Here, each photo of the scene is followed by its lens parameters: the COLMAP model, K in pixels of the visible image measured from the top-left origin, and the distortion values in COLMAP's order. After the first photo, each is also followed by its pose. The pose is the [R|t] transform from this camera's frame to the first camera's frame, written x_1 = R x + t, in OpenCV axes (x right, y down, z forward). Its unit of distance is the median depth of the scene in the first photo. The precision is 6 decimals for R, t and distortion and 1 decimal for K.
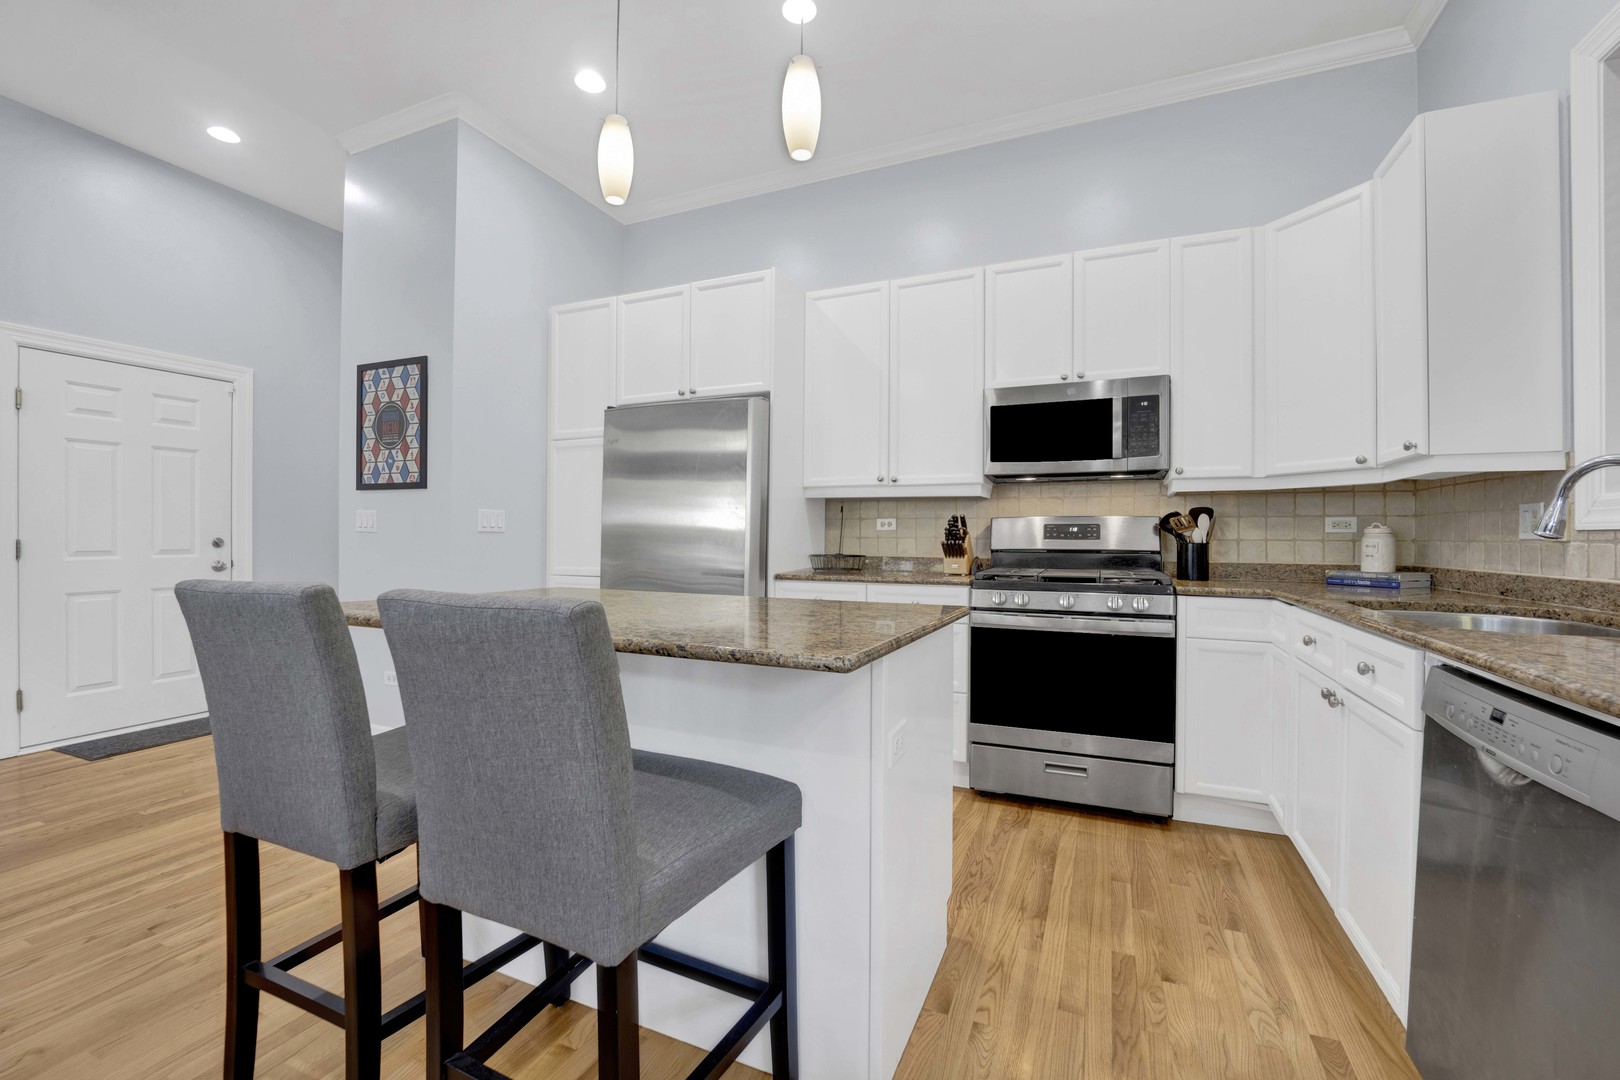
lens RADIAL K [[675.3, 0, 786.1], [0, 675.3, 535.1], [0, 0, 1]] dist [-0.022505, 0.001208]
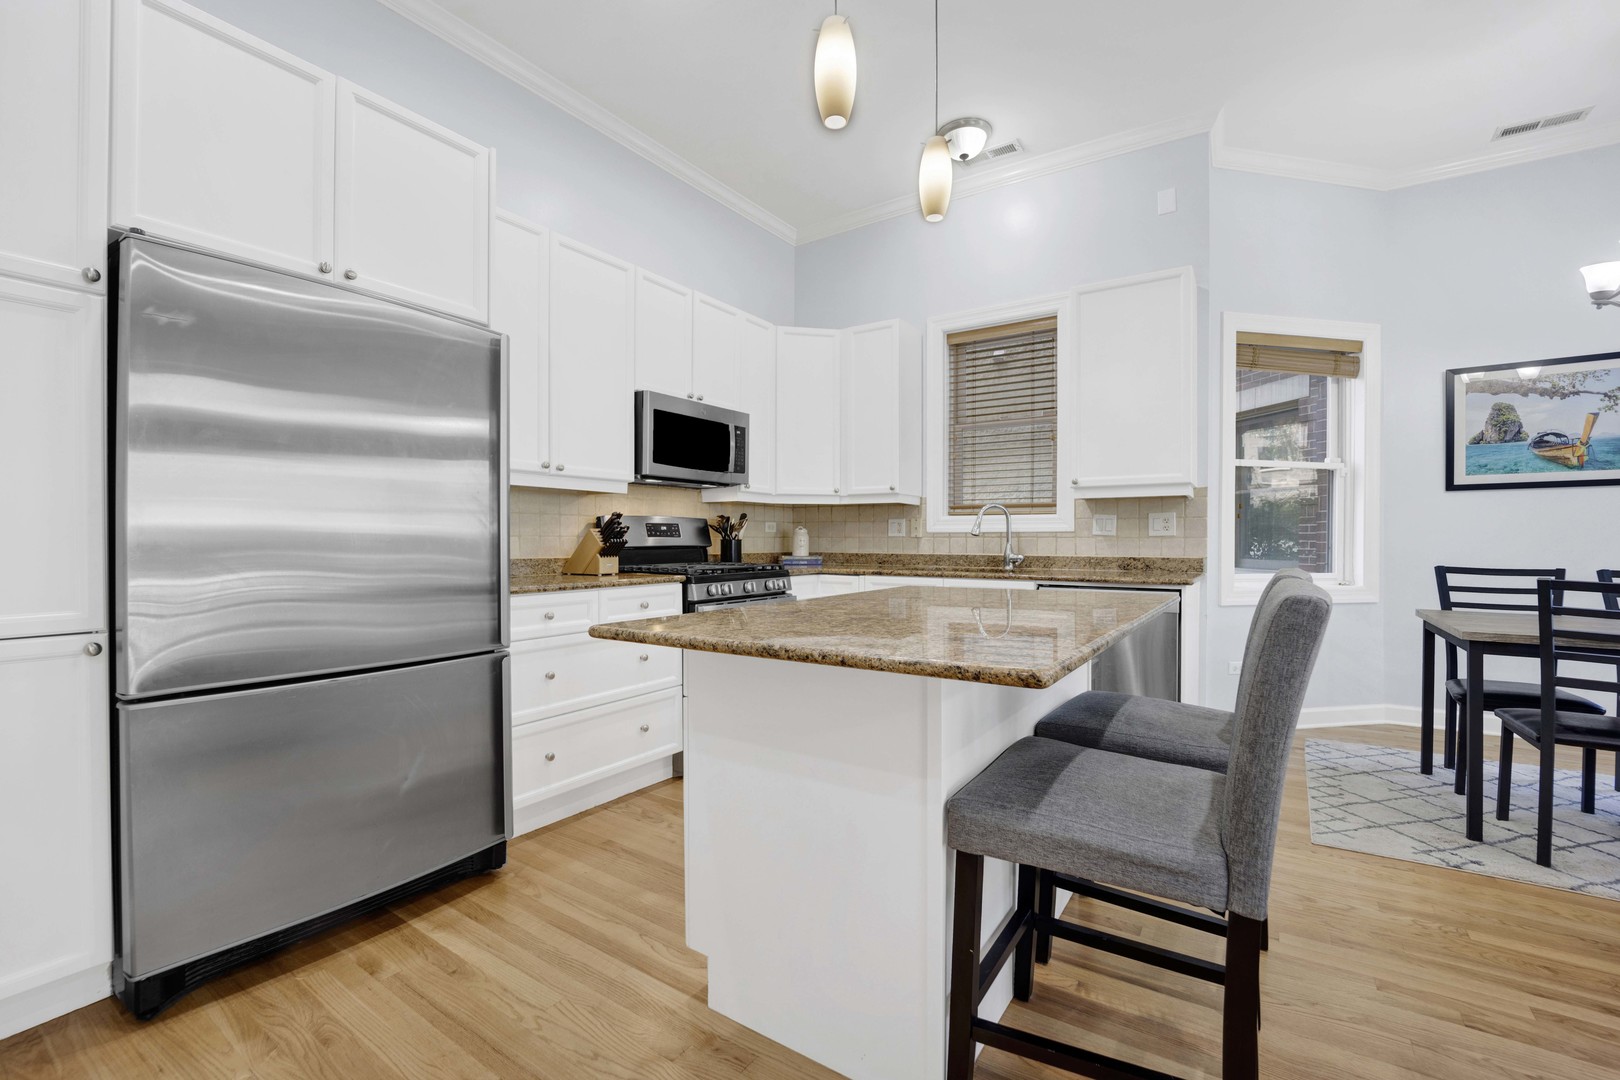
lens RADIAL K [[675.3, 0, 813.2], [0, 675.3, 543.0], [0, 0, 1]] dist [-0.022505, 0.001208]
pose [[0.179390, -0.013021, 0.983692, -0.658782], [-0.003898, 0.999895, 0.013947, -0.000495], [-0.983770, -0.006337, 0.179320, 0.559970]]
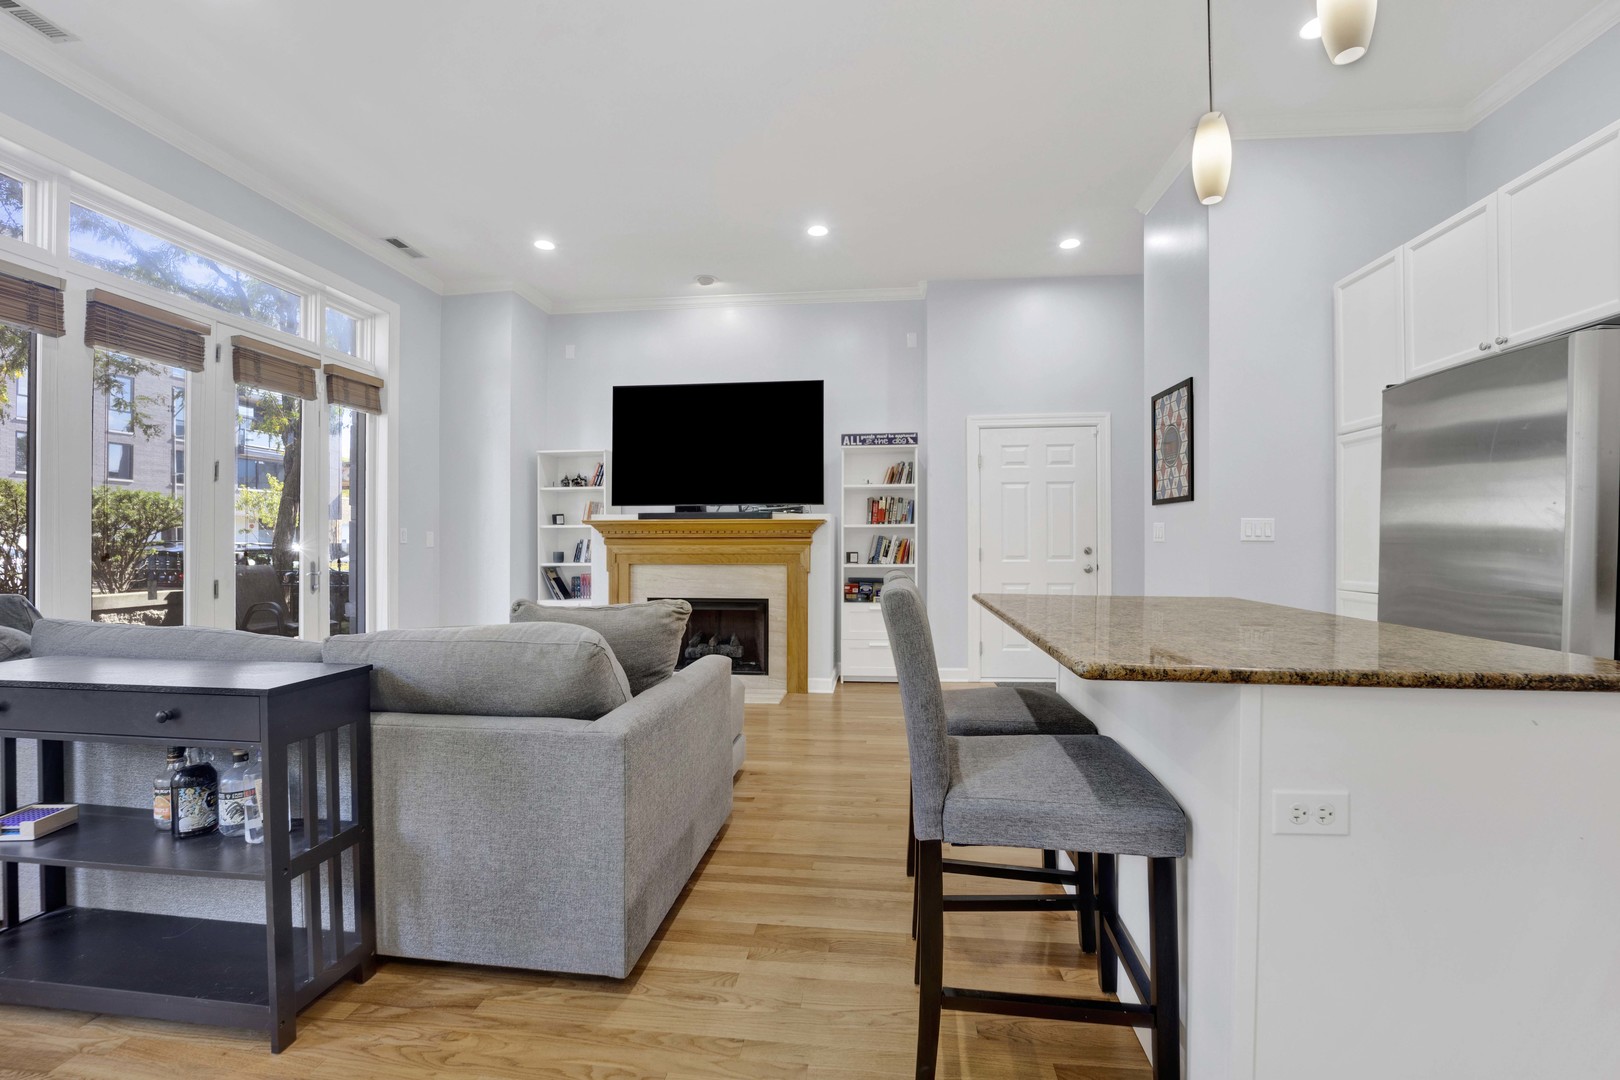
lens RADIAL K [[675.3, 0, 823.6], [0, 675.3, 551.1], [0, 0, 1]] dist [-0.022505, 0.001208]
pose [[0.328935, 0.004057, -0.944344, 0.307677], [0.004091, 0.999975, 0.005721, 0.002424], [0.944344, -0.005745, 0.328911, 0.100530]]
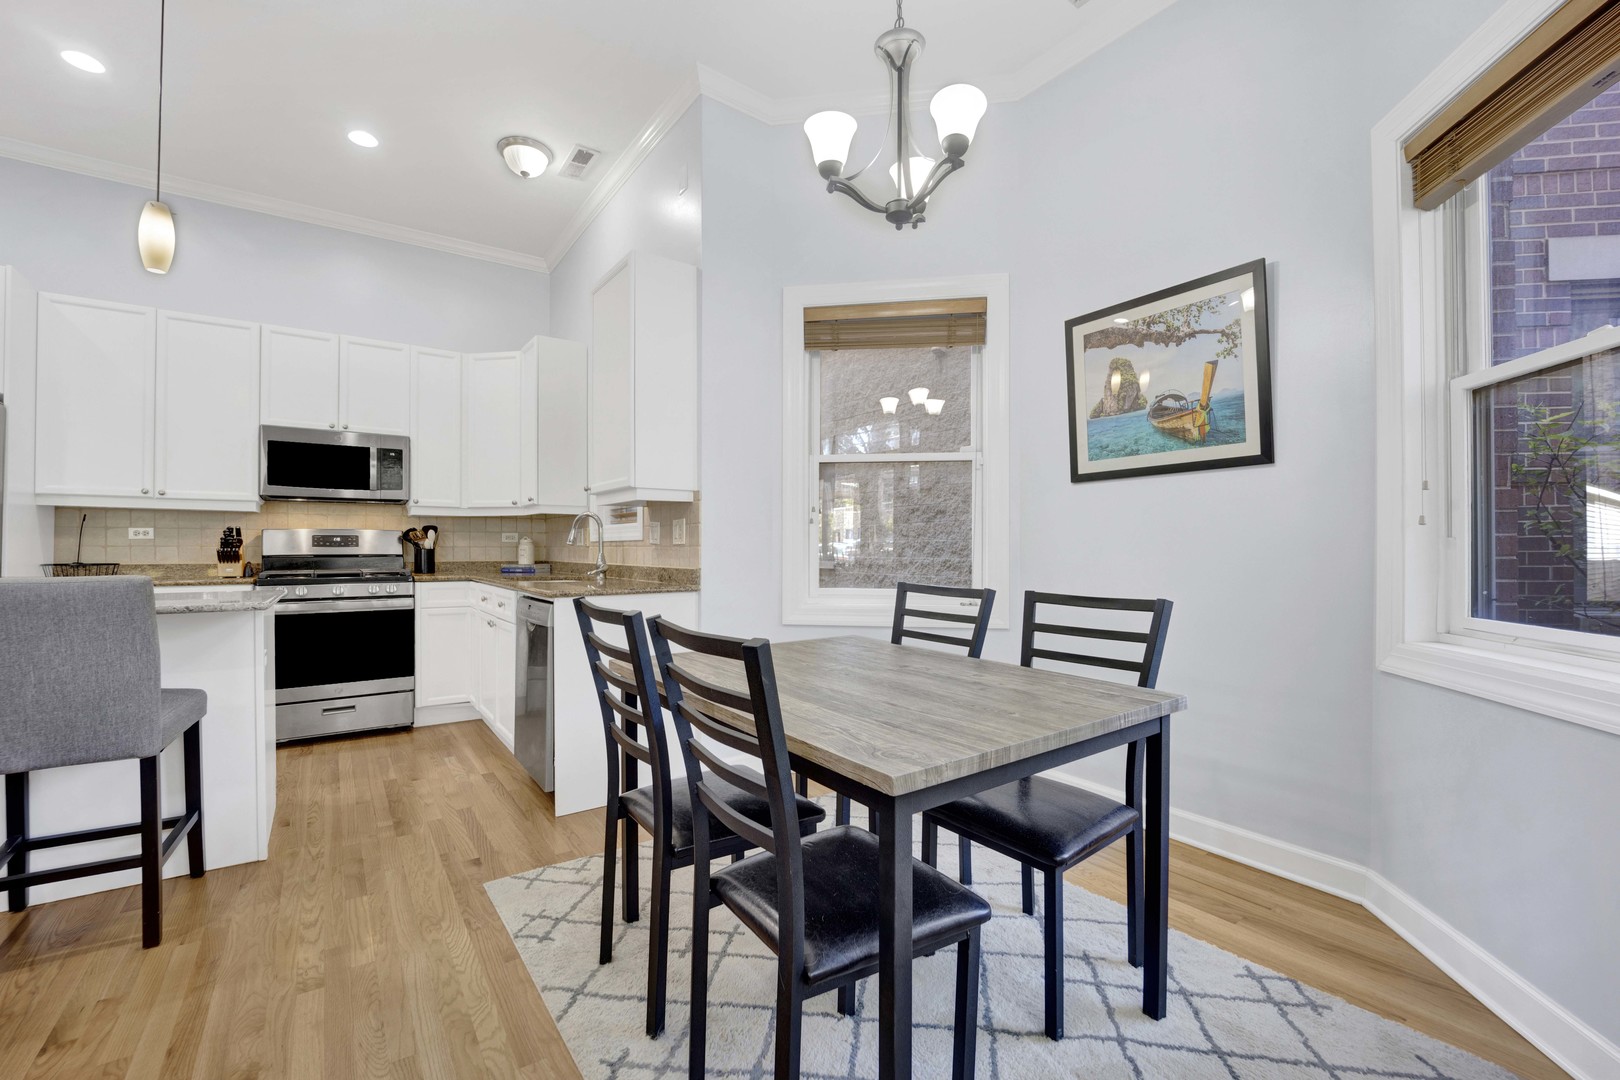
lens RADIAL K [[675.3, 0, 786.0], [0, 675.3, 546.5], [0, 0, 1]] dist [-0.022505, 0.001208]
pose [[0.506265, -0.004120, 0.862368, -0.267847], [0.000001, 0.999989, 0.004777, -0.000601], [-0.862378, -0.002417, 0.506259, -0.440785]]
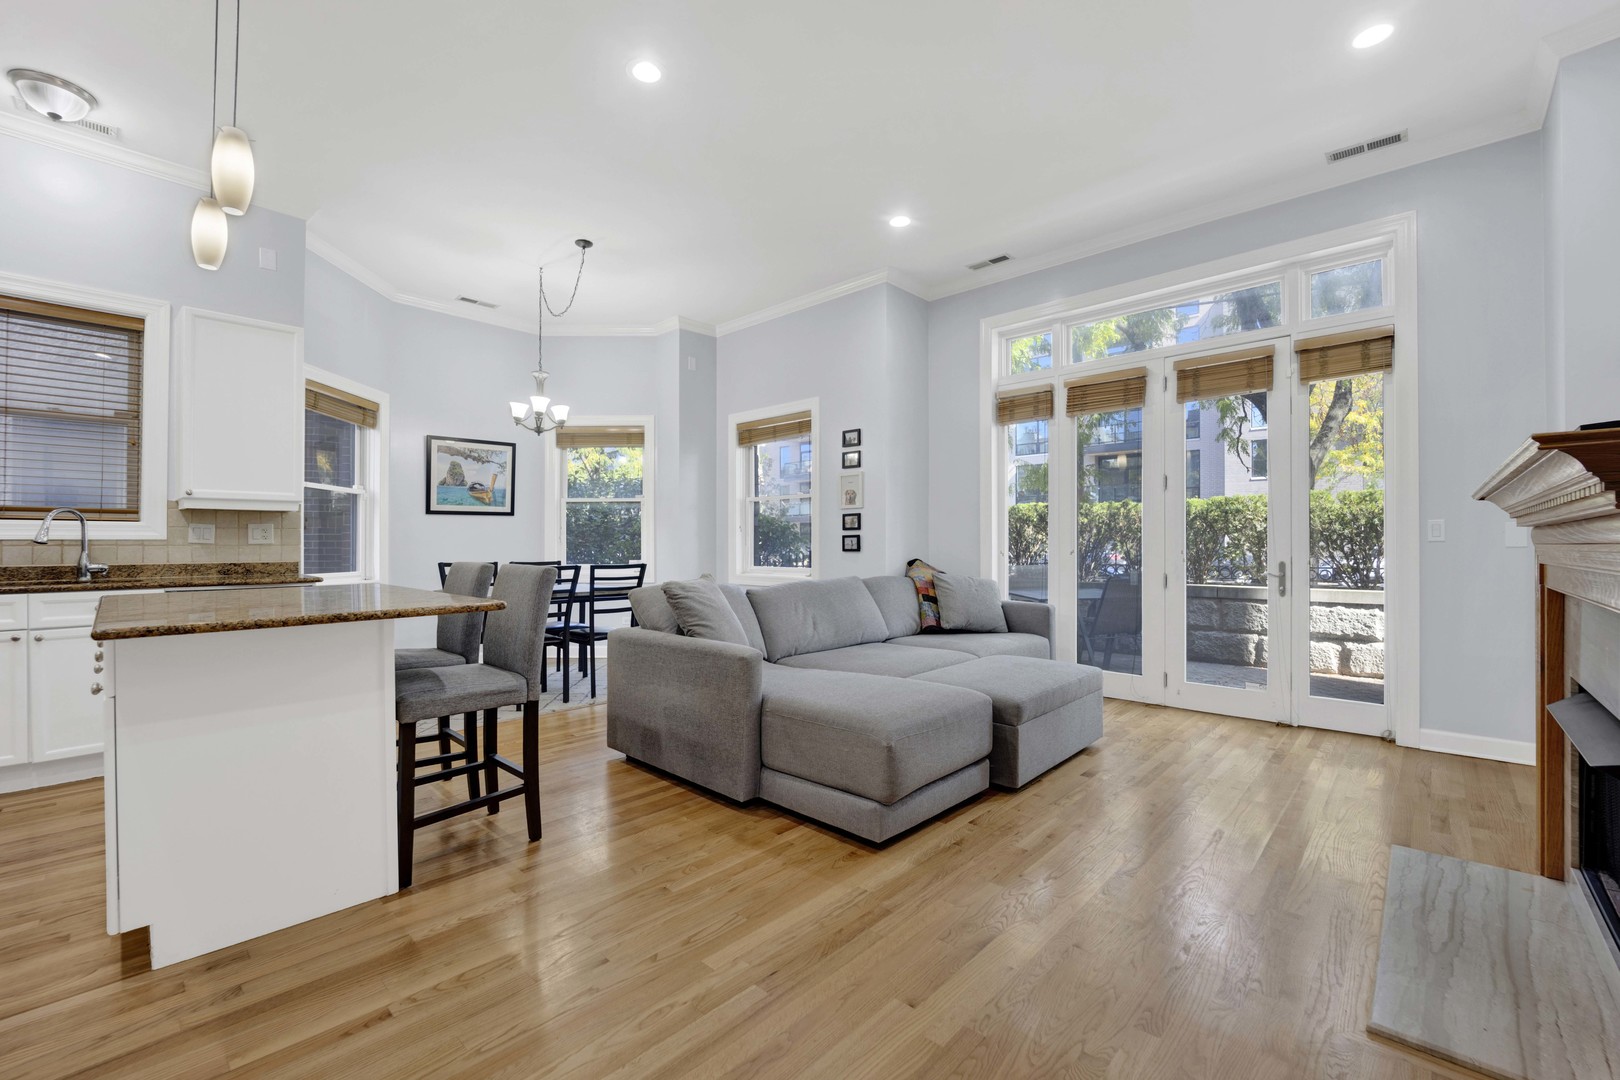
lens RADIAL K [[675.3, 0, 803.9], [0, 675.3, 548.4], [0, 0, 1]] dist [-0.022505, 0.001208]
pose [[-0.944338, -0.005241, 0.328934, -0.859822], [-0.003897, 0.999981, 0.004748, -0.000223], [-0.328953, 0.003202, -0.944341, 1.035721]]
